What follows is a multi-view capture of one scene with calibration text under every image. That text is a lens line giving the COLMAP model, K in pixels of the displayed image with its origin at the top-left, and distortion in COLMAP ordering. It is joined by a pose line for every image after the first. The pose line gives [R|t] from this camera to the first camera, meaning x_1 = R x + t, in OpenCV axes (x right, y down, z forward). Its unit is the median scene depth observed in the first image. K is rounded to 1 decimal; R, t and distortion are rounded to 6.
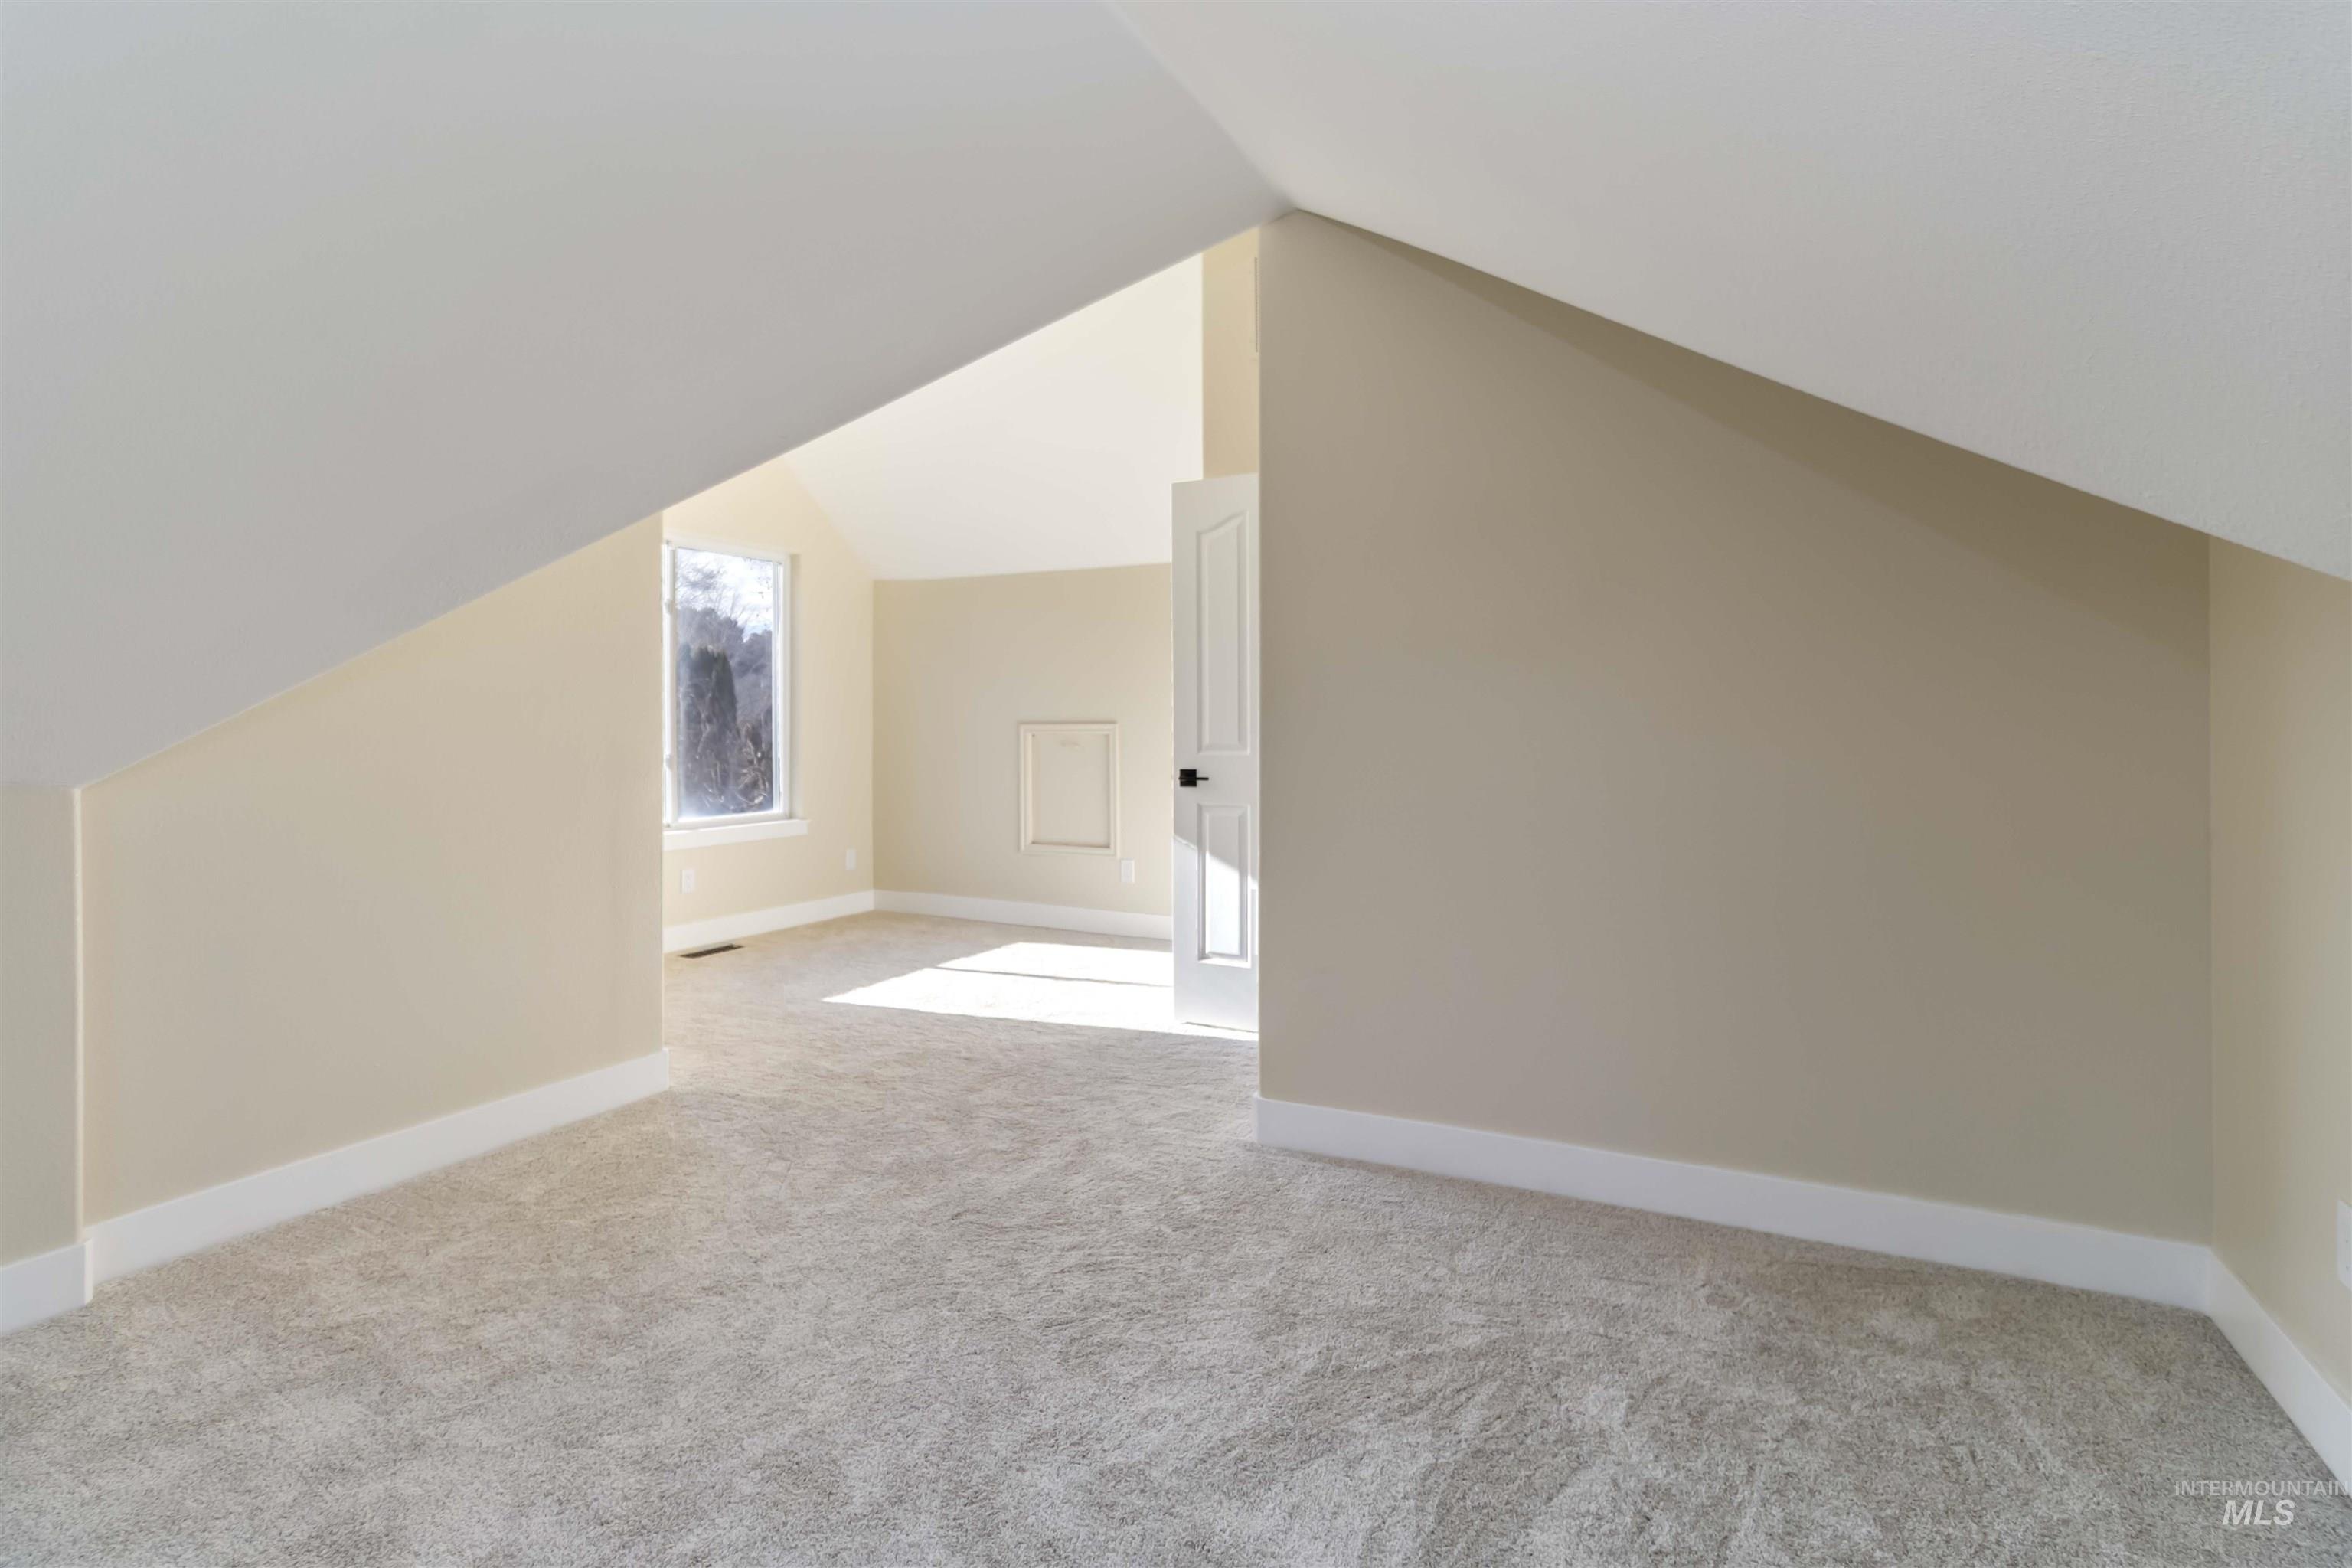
lens RADIAL K [[1137.2, 0, 1169.9], [0, 1137.2, 735.9], [0, 0, 1]] dist [0.003275, 0.000321]
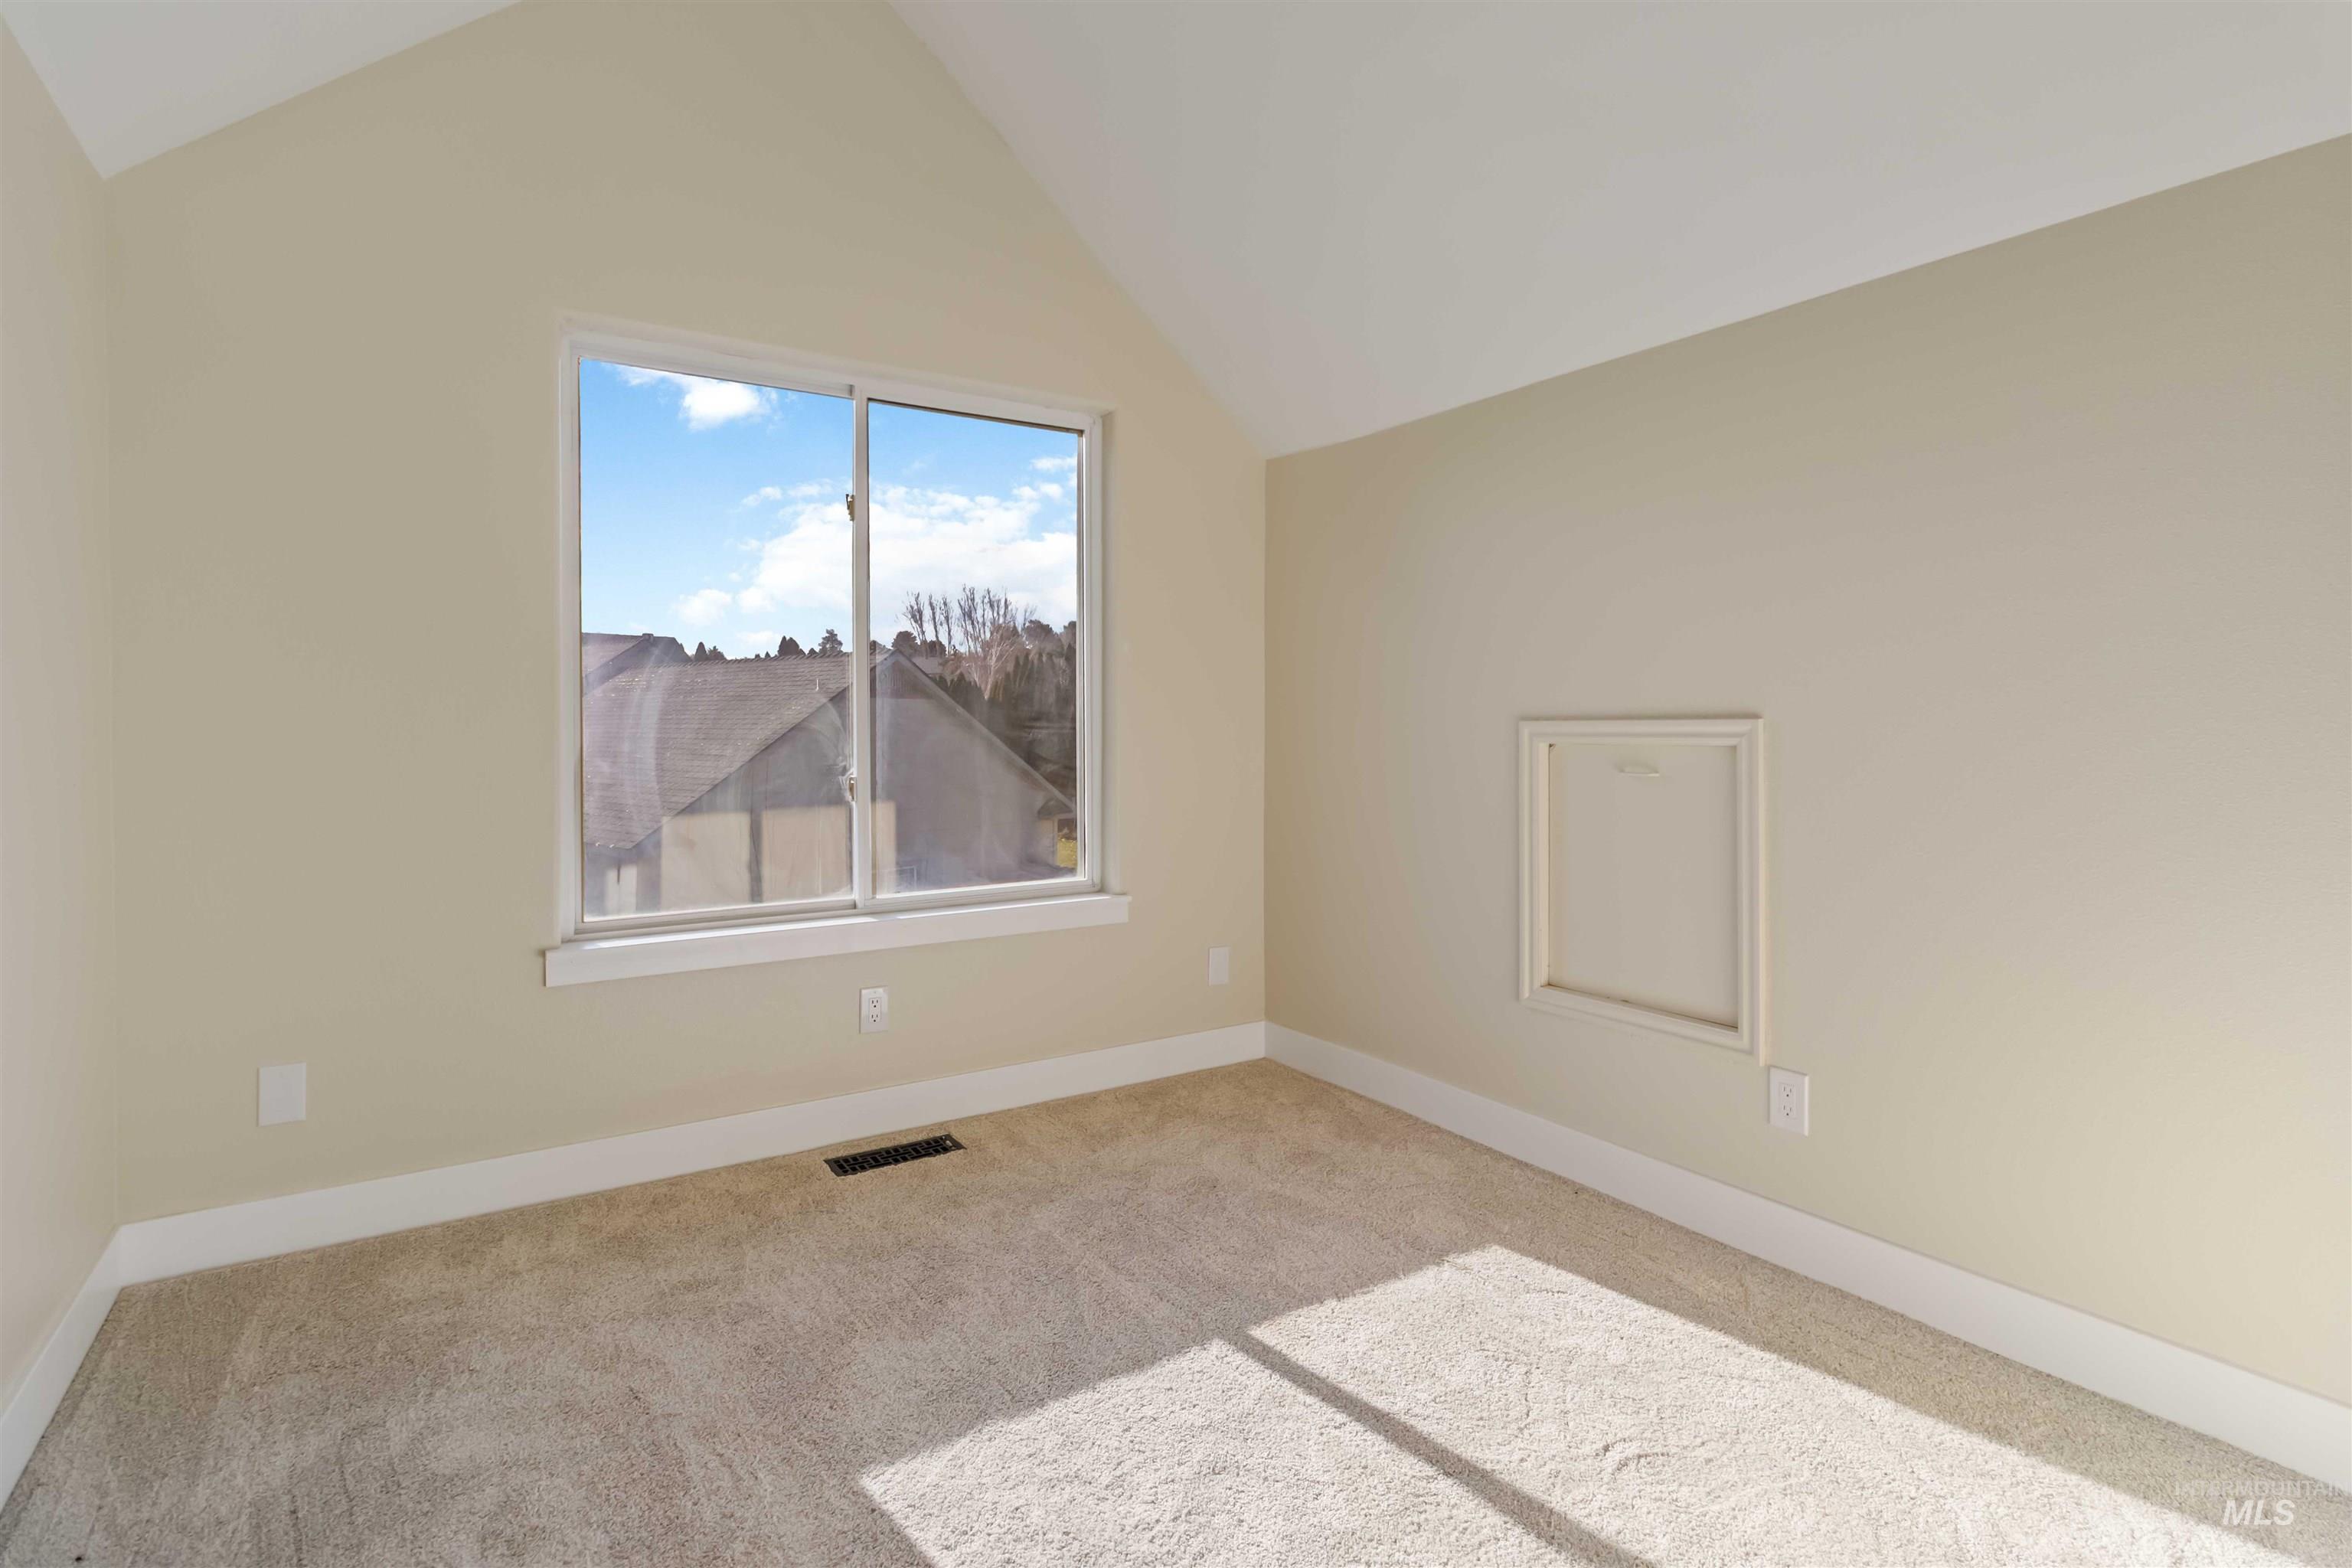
lens RADIAL K [[1134.6, 0, 1176.0], [0, 1134.6, 784.0], [0, 0, 1]] dist [0.001671, 0.000113]
pose [[0.865275, 0.019650, -0.500912, -0.024870], [-0.000040, 0.999234, 0.039129, -0.002757], [0.501297, -0.033837, 0.864613, 0.540945]]
